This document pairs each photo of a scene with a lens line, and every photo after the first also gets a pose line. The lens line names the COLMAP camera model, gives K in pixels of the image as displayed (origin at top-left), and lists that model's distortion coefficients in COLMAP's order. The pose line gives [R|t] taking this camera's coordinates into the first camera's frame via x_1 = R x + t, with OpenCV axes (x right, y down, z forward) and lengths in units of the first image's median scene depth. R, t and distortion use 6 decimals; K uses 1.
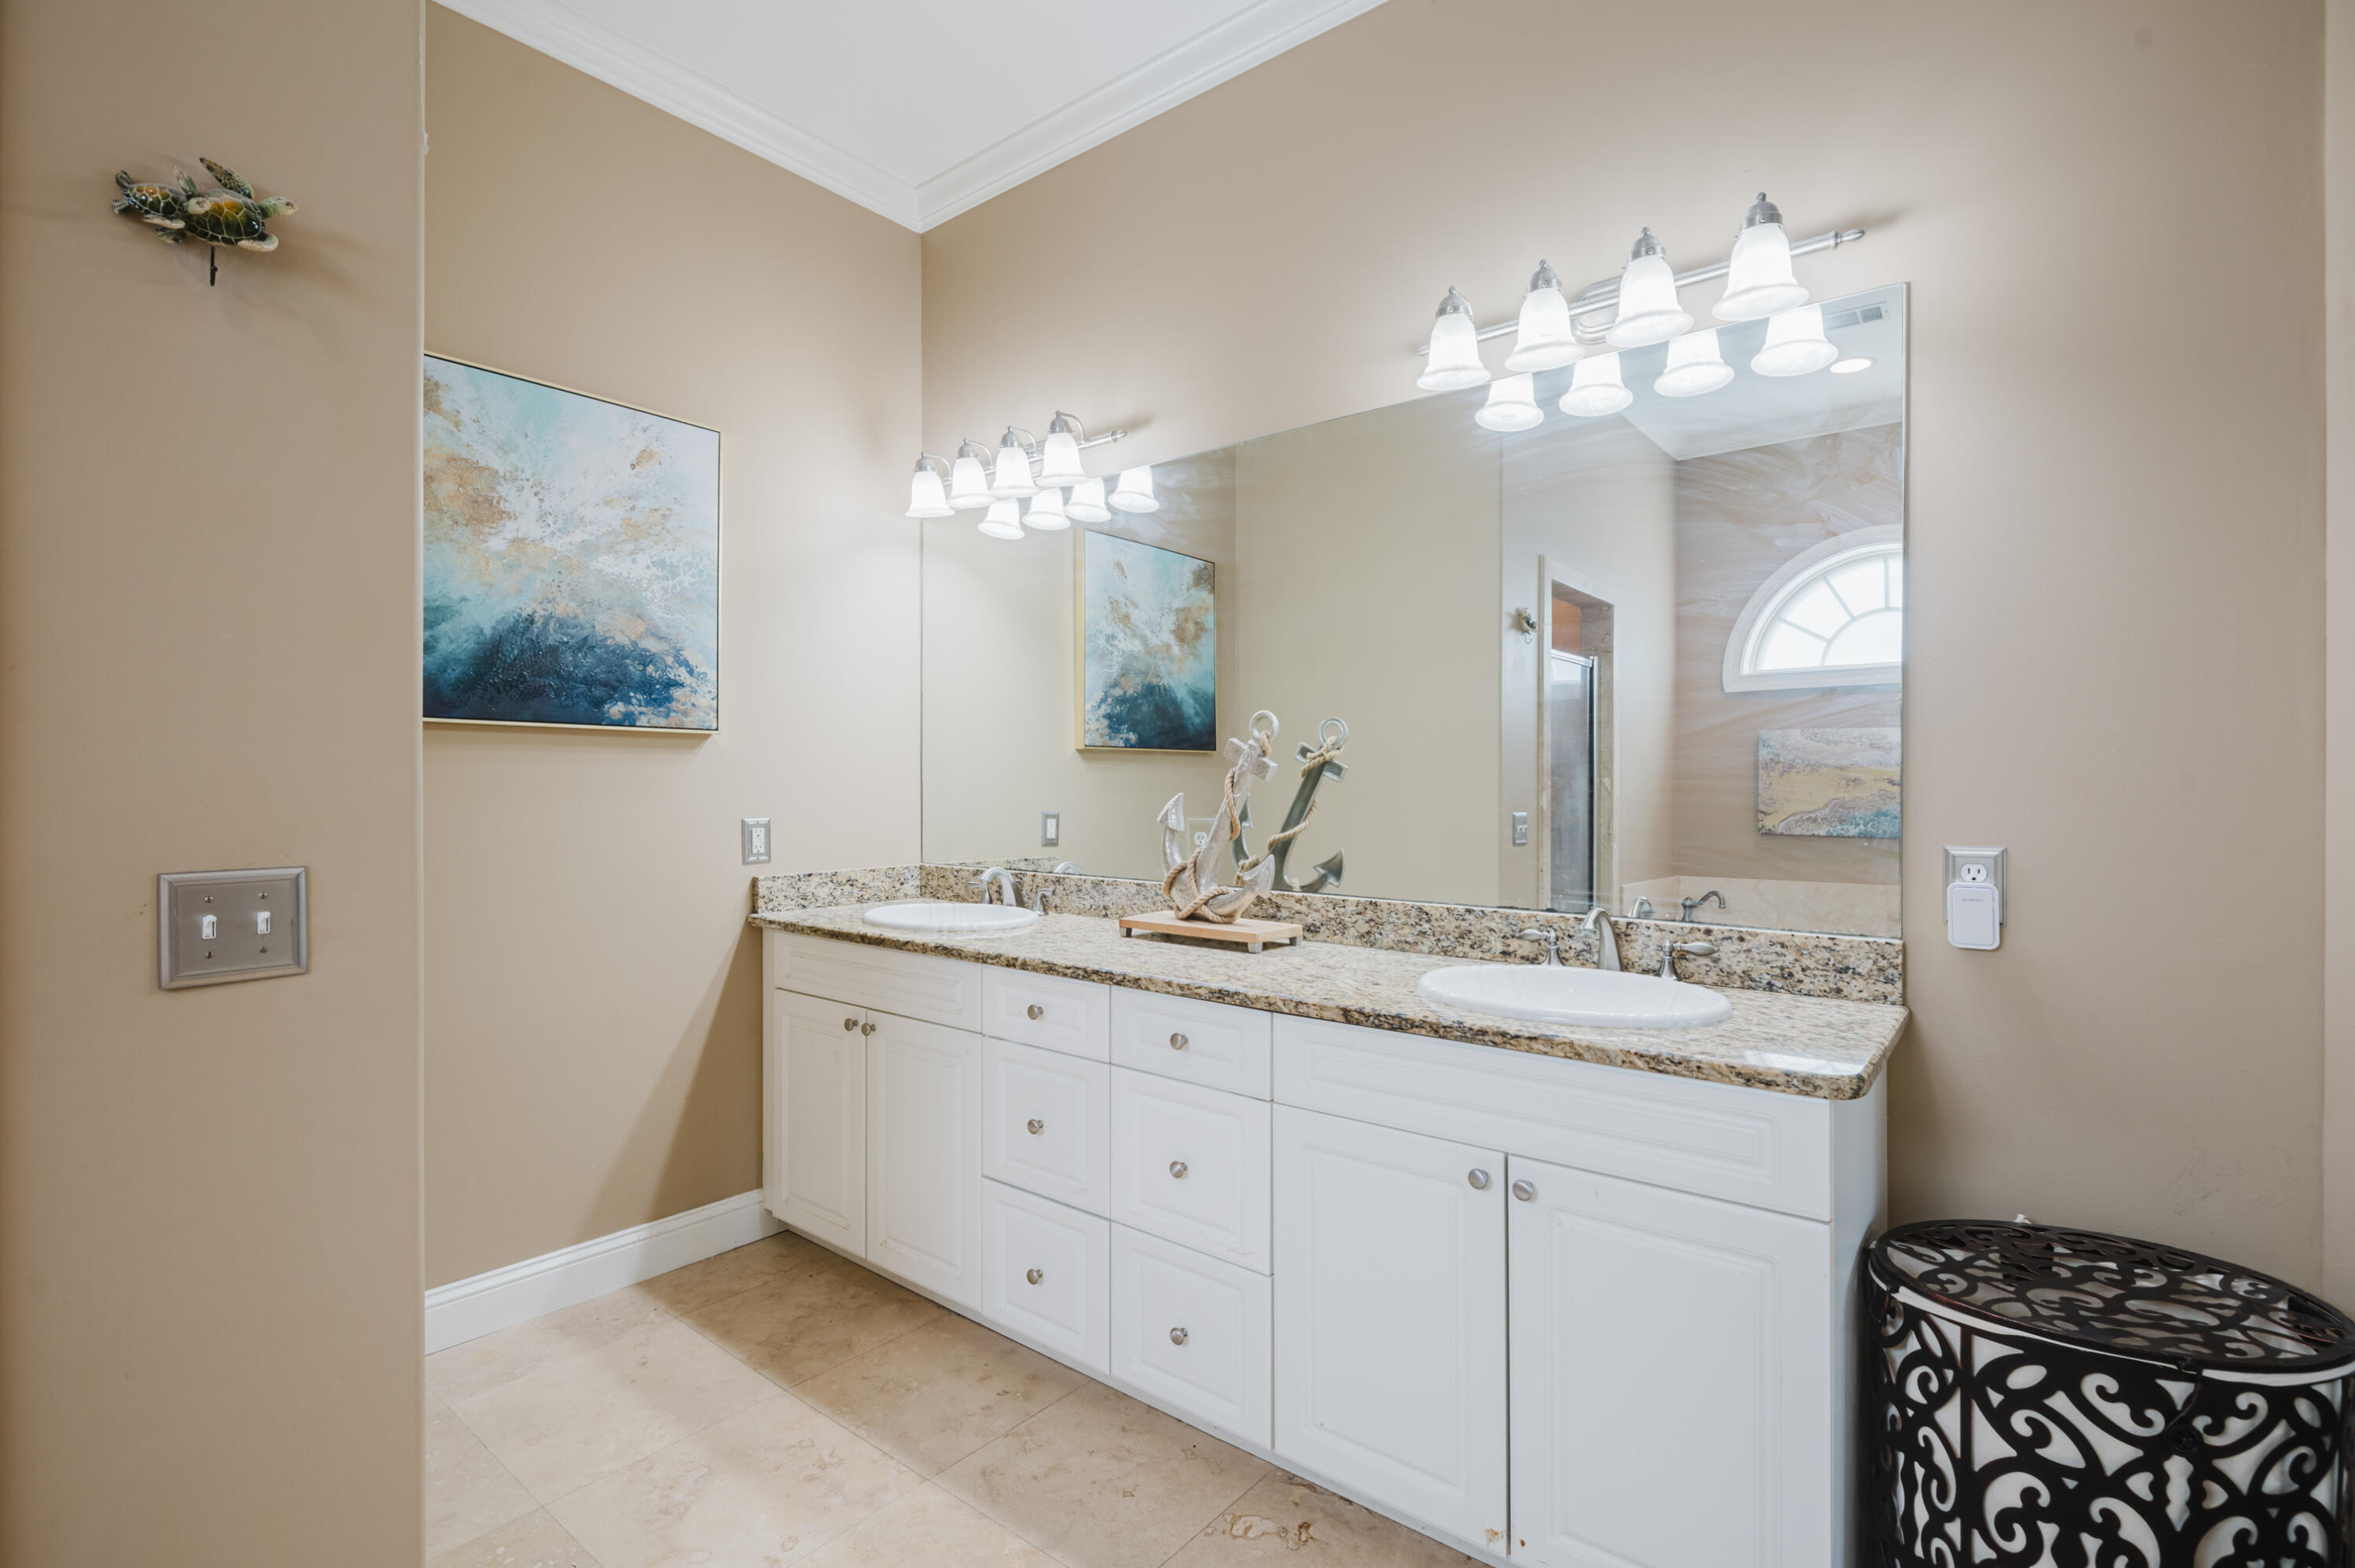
lens RADIAL K [[1088.3, 0, 1180.8], [0, 1088.3, 779.6], [0, 0, 1]] dist [0.003538, -0.006250]
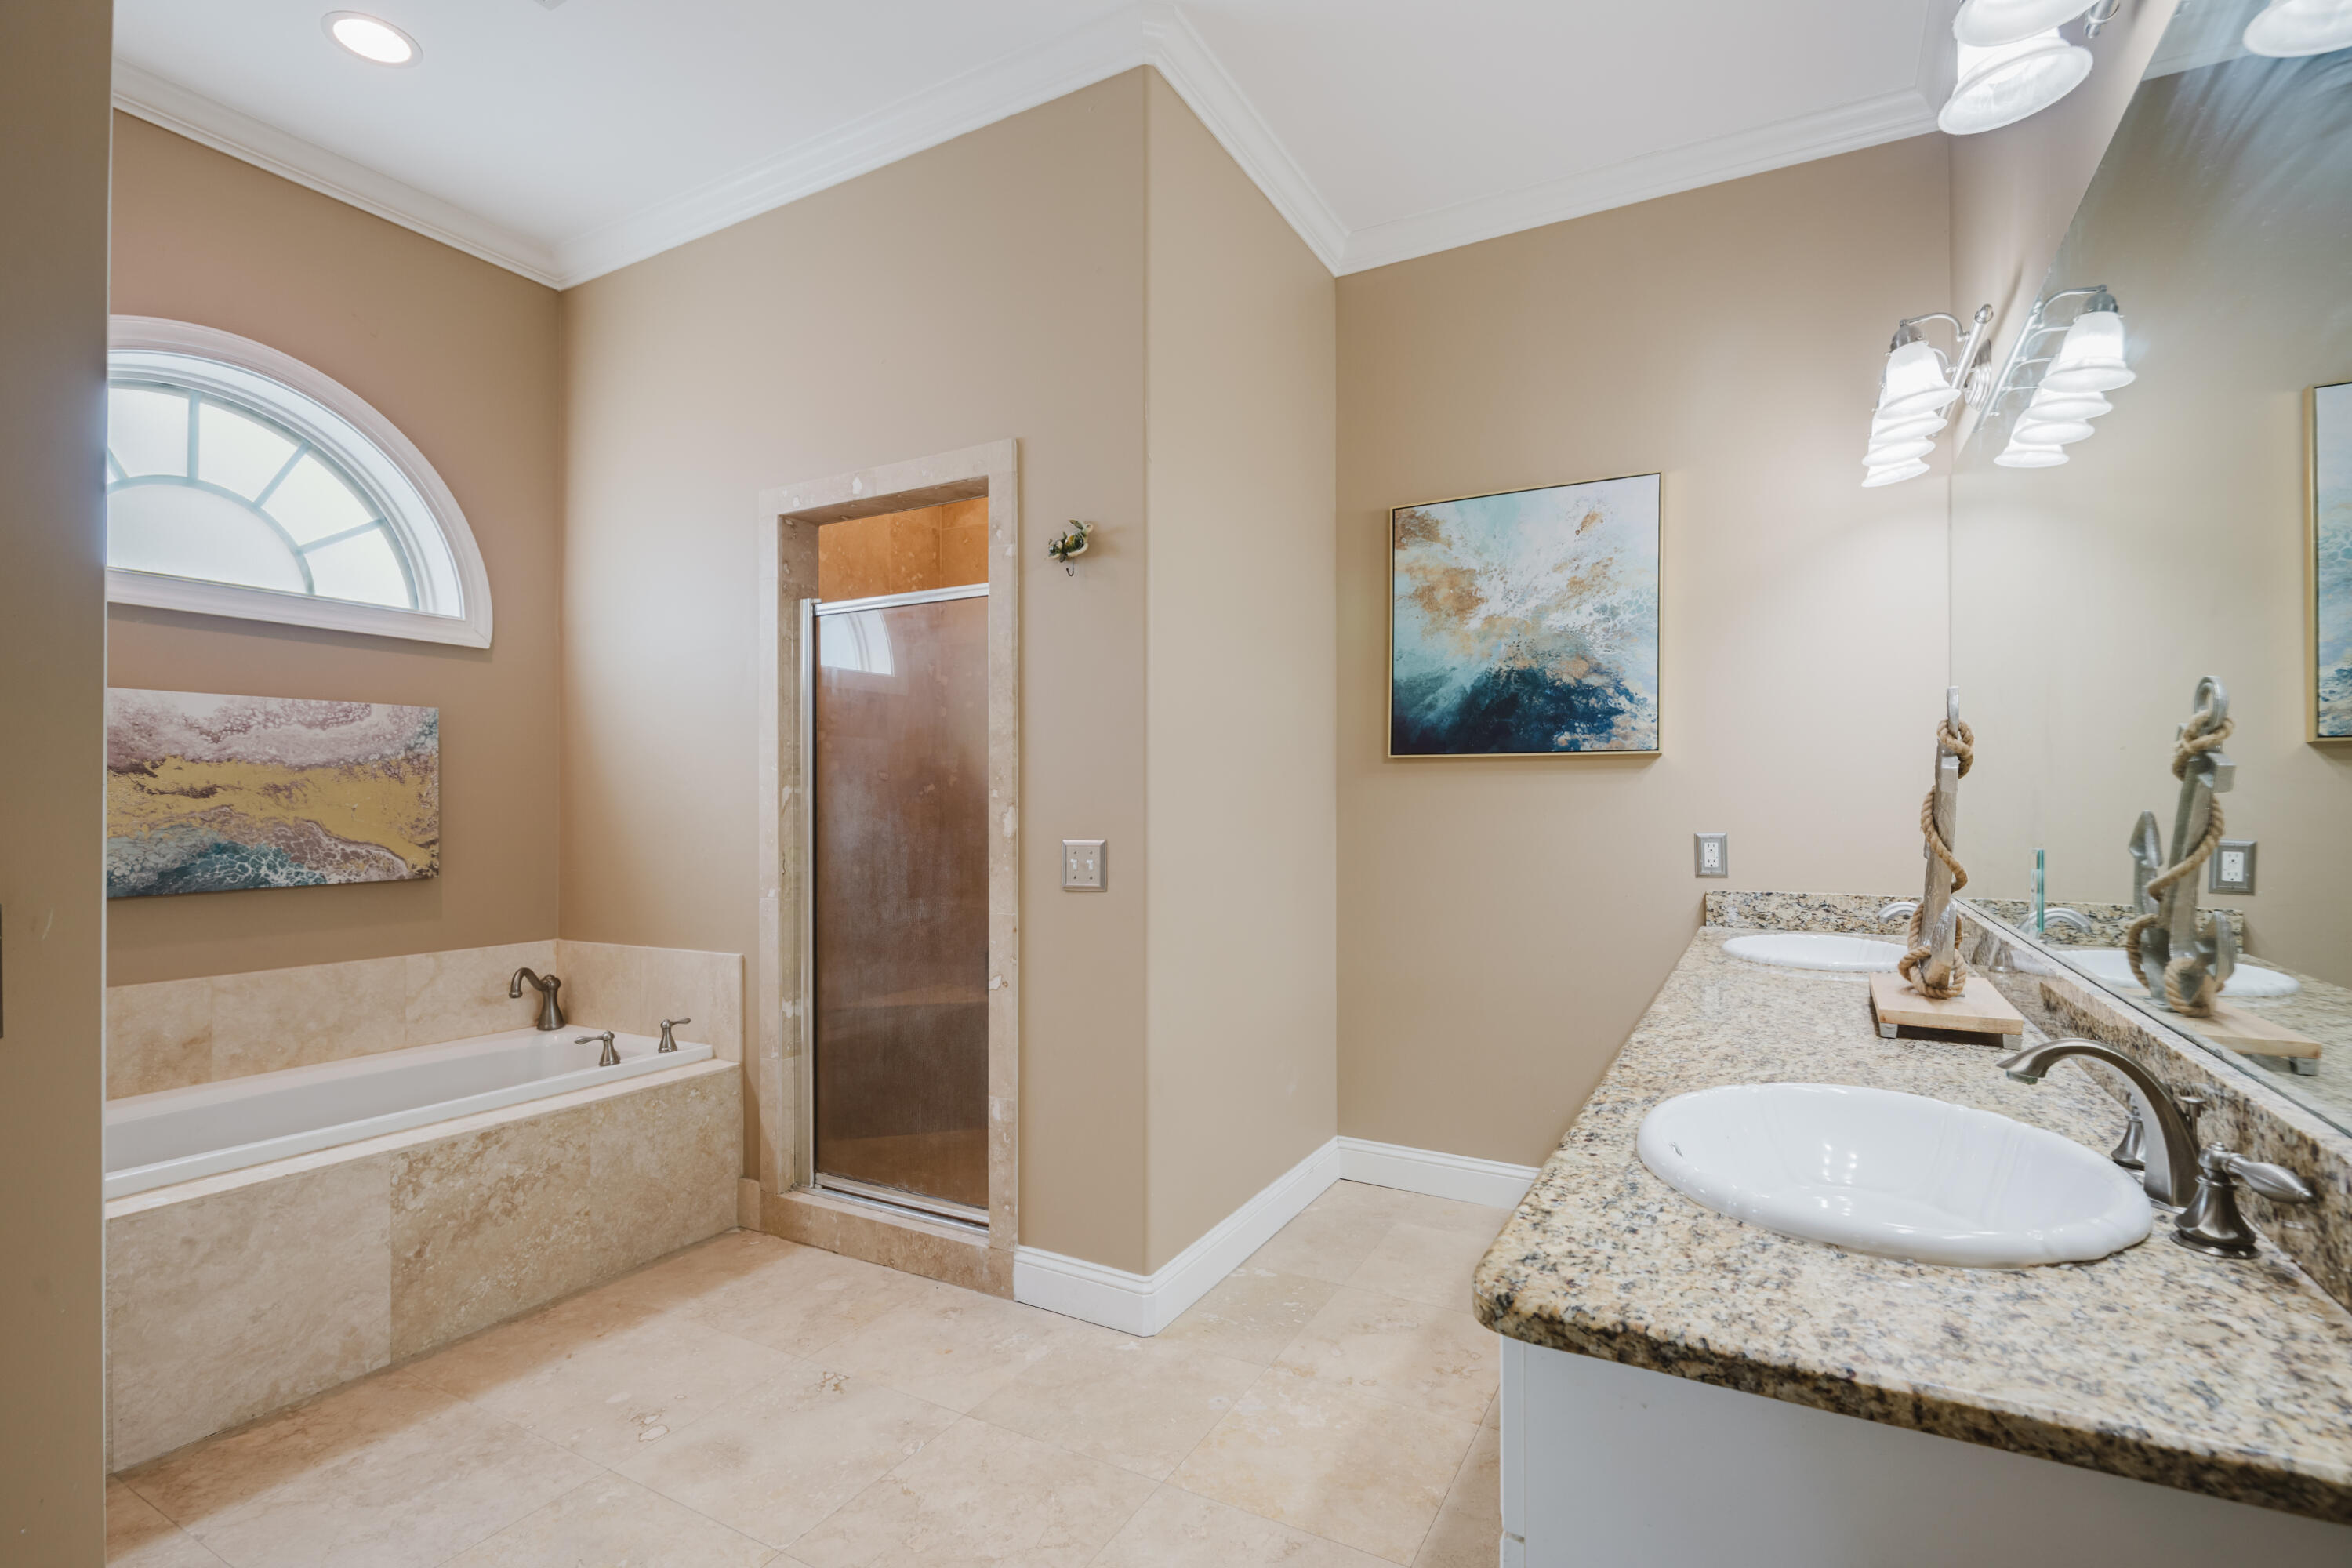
lens RADIAL K [[1087.0, 0, 1184.0], [0, 1087.0, 797.9], [0, 0, 1]] dist [0.003538, -0.006250]
pose [[0.163925, -0.005770, -0.986456, 0.589833], [0.005151, 0.999974, -0.004993, 0.005528], [0.986459, -0.004263, 0.163951, 0.377906]]
